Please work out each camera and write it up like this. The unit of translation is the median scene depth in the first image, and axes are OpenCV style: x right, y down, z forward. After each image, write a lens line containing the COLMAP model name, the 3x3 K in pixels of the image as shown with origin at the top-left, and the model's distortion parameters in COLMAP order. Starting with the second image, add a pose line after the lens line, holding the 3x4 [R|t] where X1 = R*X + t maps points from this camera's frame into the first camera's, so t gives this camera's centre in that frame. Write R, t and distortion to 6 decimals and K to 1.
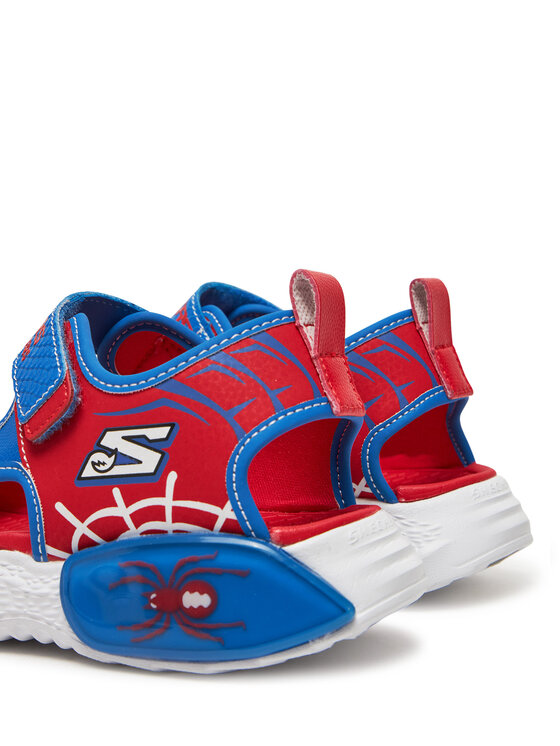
lens RADIAL K [[1476.1, 0, 280.0], [0, 1476.1, 373.0], [0, 0, 1]] dist [-0.005219, -0.162343]
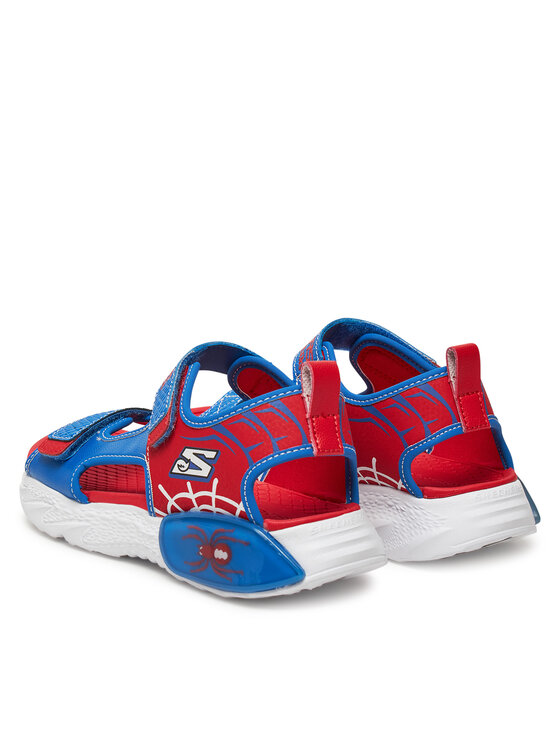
lens RADIAL K [[1663.7, 0, 280.0], [0, 1663.7, 373.0], [0, 0, 1]] dist [-0.593533, 0.012642]
pose [[0.933028, 0.110321, -0.342474, 0.620207], [-0.070410, 0.989414, 0.126895, -0.292471], [0.352848, -0.094283, 0.930918, -0.712122]]
